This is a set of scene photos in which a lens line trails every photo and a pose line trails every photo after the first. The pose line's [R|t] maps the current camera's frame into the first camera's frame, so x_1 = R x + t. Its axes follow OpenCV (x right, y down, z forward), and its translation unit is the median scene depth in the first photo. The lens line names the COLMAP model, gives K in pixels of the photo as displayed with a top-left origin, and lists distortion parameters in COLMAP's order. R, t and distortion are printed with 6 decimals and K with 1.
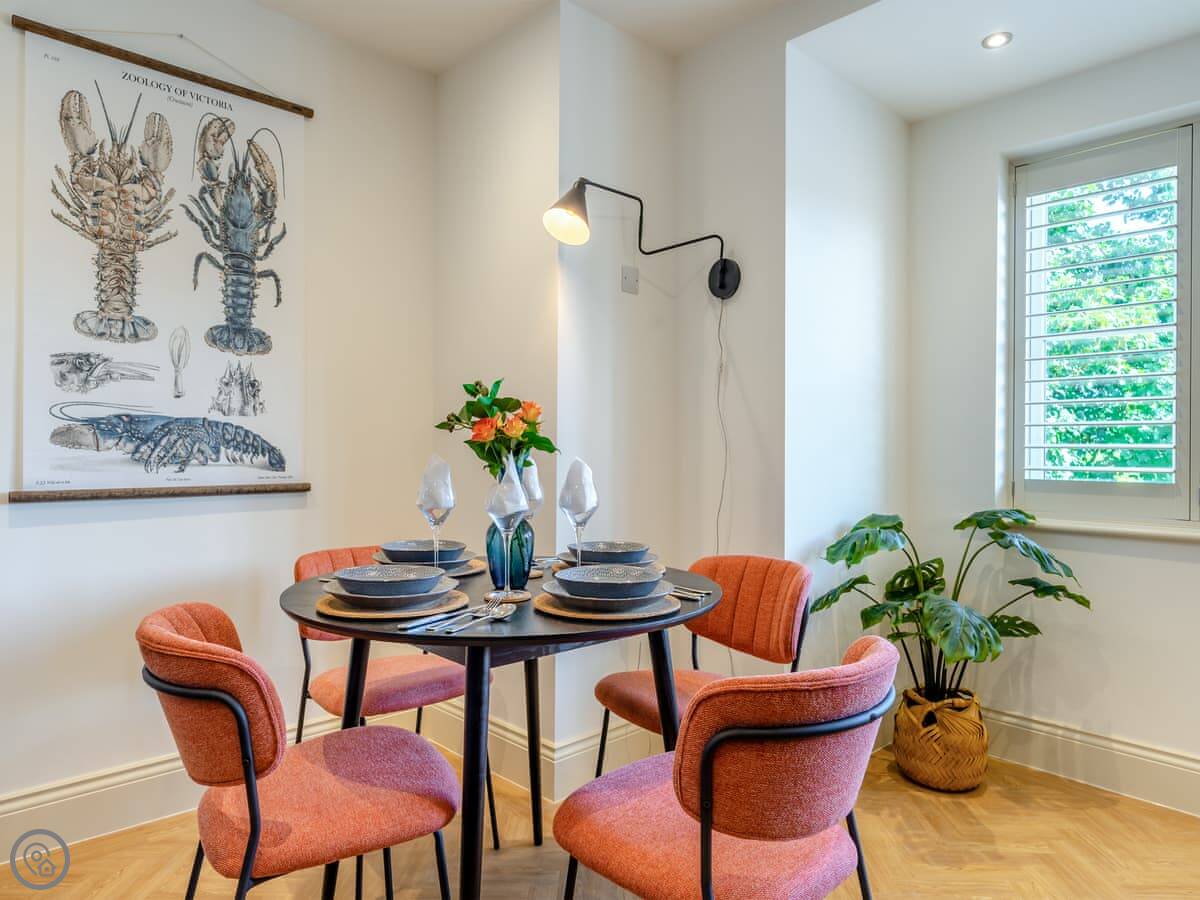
lens RADIAL K [[761.1, 0, 601.0], [0, 761.1, 445.6], [0, 0, 1]] dist [-0.001665, 0.000786]
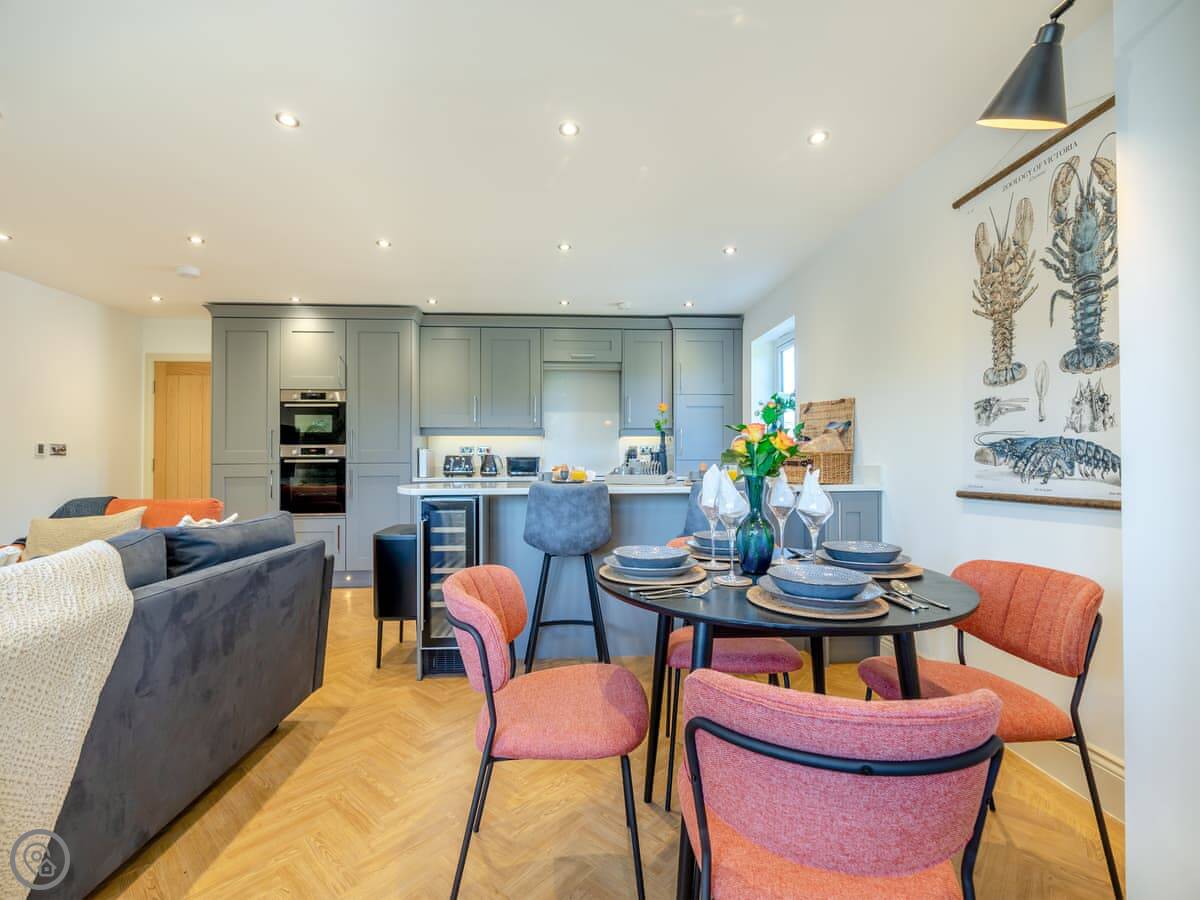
lens RADIAL K [[531.6, 0, 602.1], [0, 531.6, 458.8], [0, 0, 1]] dist [-0.005361, 0.000576]
pose [[-0.634553, -0.014290, -0.772747, 0.522774], [-0.001379, 0.999848, -0.017358, 0.011230], [0.772878, -0.009949, -0.634477, 0.991822]]
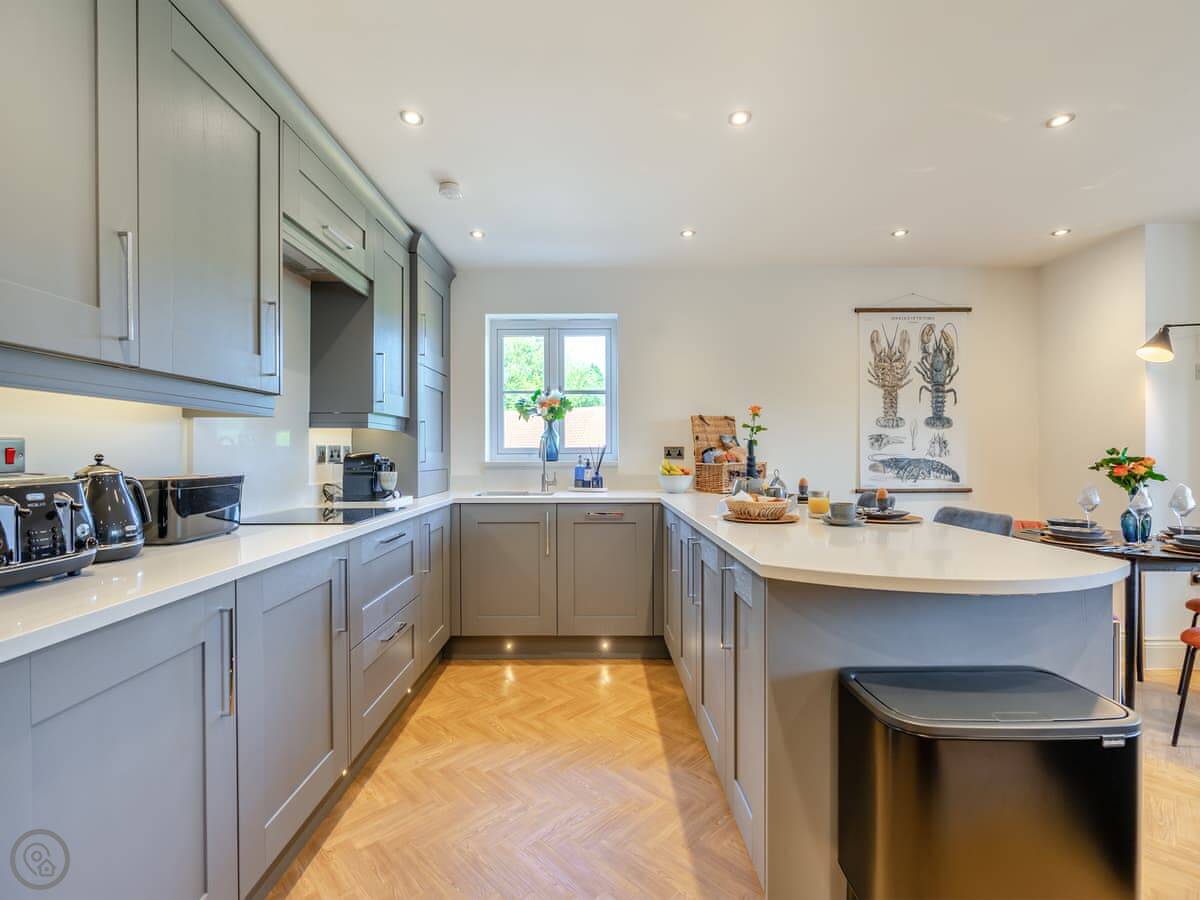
lens RADIAL K [[531.6, 0, 599.0], [0, 531.6, 455.4], [0, 0, 1]] dist [-0.005361, 0.000576]
pose [[0.718639, -0.008290, -0.695334, -0.120066], [0.011722, 0.999931, 0.000193, -0.058225], [0.695285, -0.008289, 0.718686, -0.828224]]
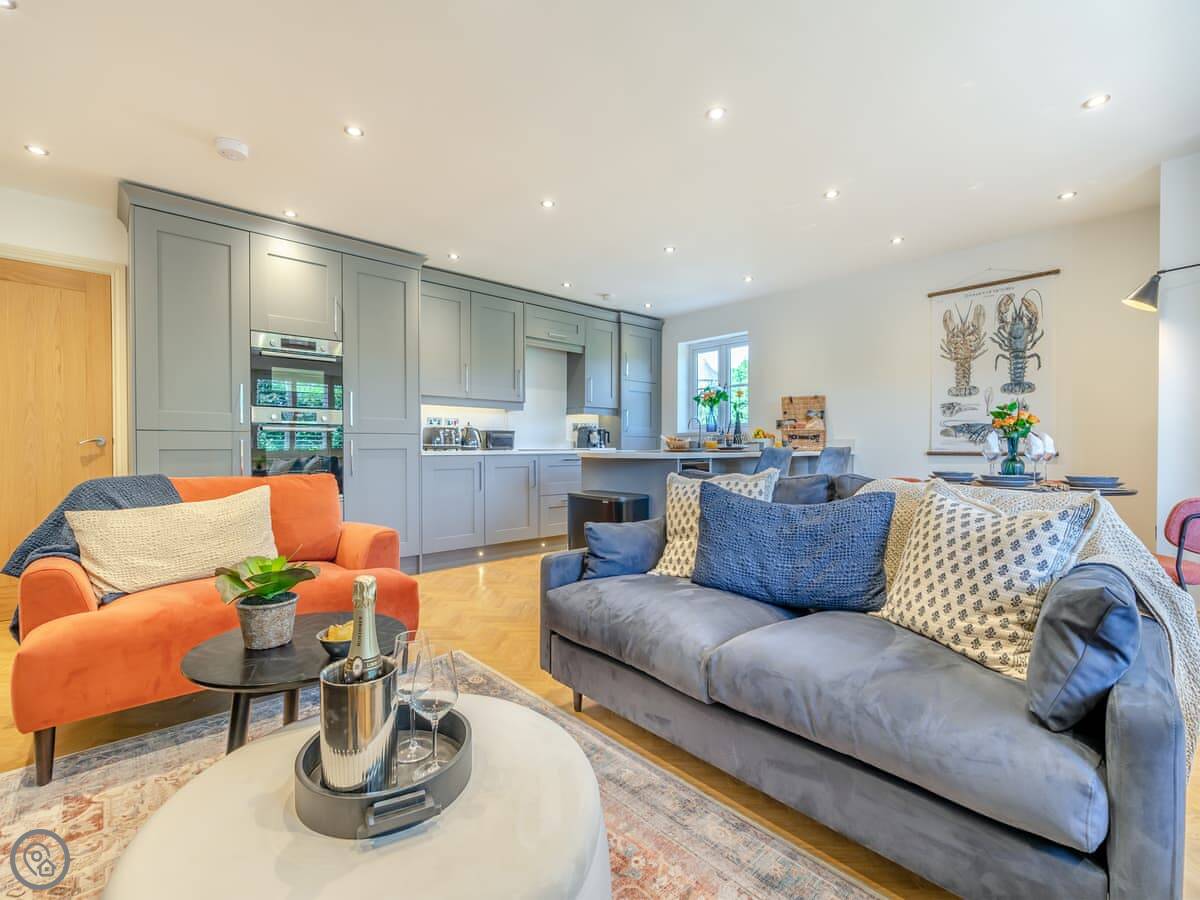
lens RADIAL K [[531.6, 0, 602.2], [0, 531.6, 453.5], [0, 0, 1]] dist [-0.005361, 0.000576]
pose [[-0.020482, 0.002751, -0.999786, 1.193929], [0.001234, 0.999996, 0.002726, 0.053596], [0.999789, -0.001178, -0.020485, -0.221567]]
